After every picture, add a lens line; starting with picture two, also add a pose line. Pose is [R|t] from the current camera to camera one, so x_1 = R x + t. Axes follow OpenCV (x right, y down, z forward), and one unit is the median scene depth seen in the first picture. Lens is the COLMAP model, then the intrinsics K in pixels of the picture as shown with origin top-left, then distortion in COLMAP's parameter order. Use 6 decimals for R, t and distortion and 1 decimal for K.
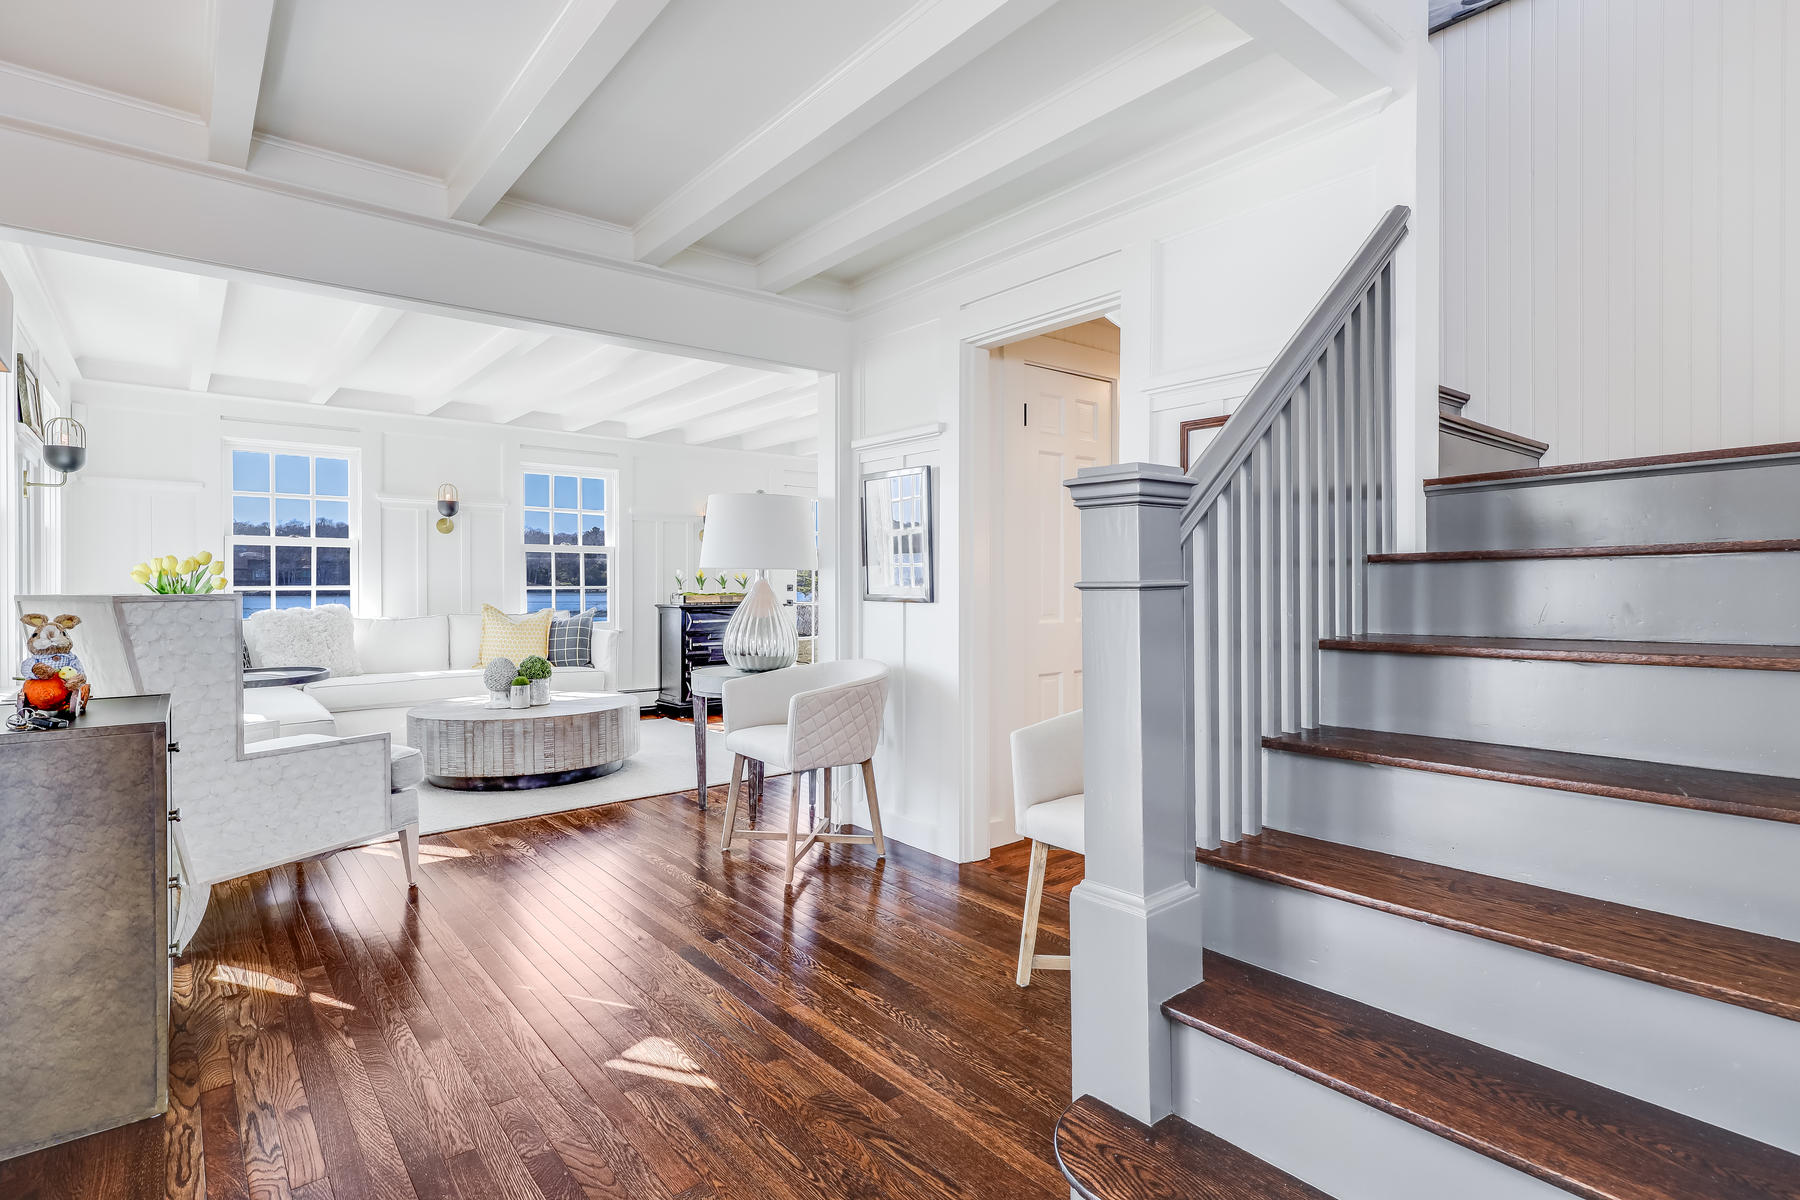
lens RADIAL K [[898.1, 0, 912.6], [0, 898.1, 582.5], [0, 0, 1]] dist [0.025728, 0.000773]
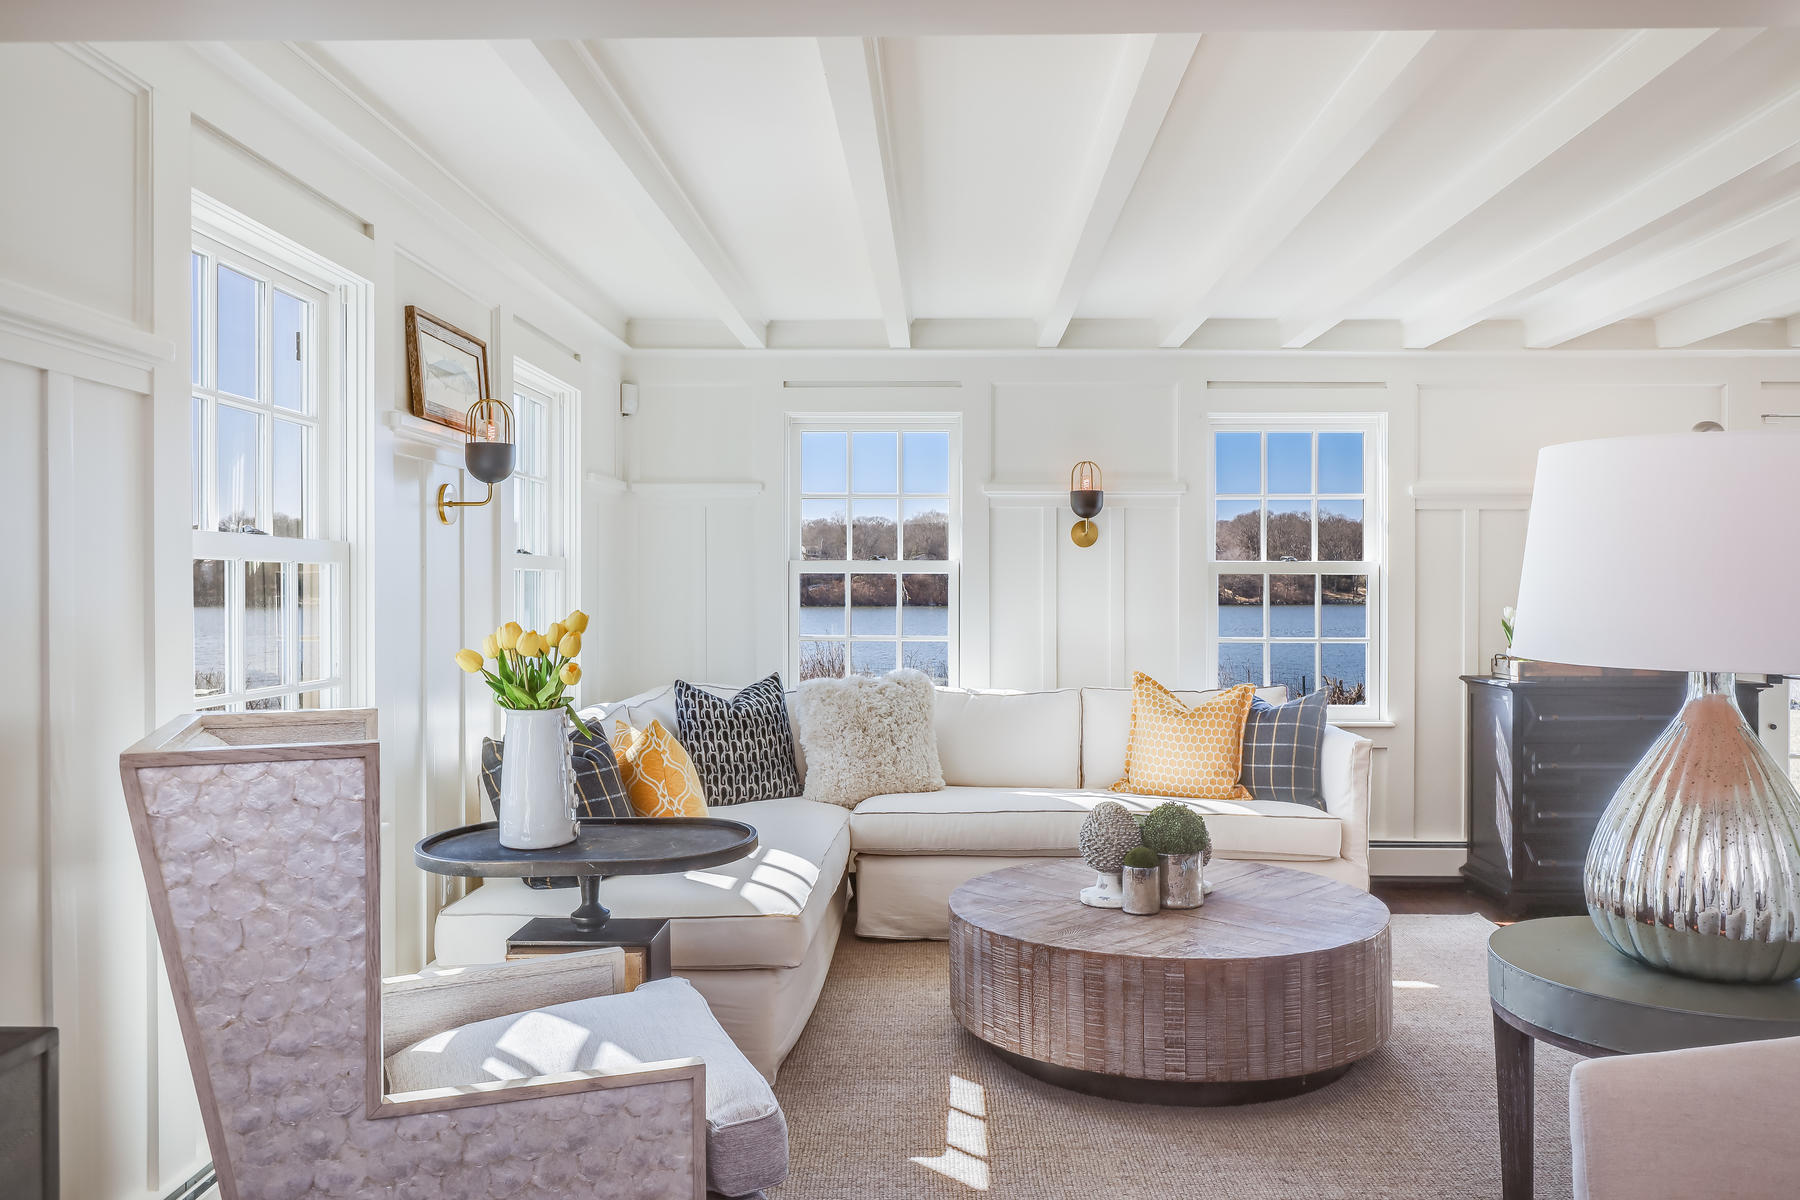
lens RADIAL K [[1331.5, 0, 914.9], [0, 1331.5, 602.1], [0, 0, 1]] dist [-0.000935, -0.006794]
pose [[0.765468, 0.005493, -0.643450, -0.054865], [-0.000763, 0.999971, 0.007629, -0.028225], [0.643473, -0.005349, 0.765450, 0.309511]]
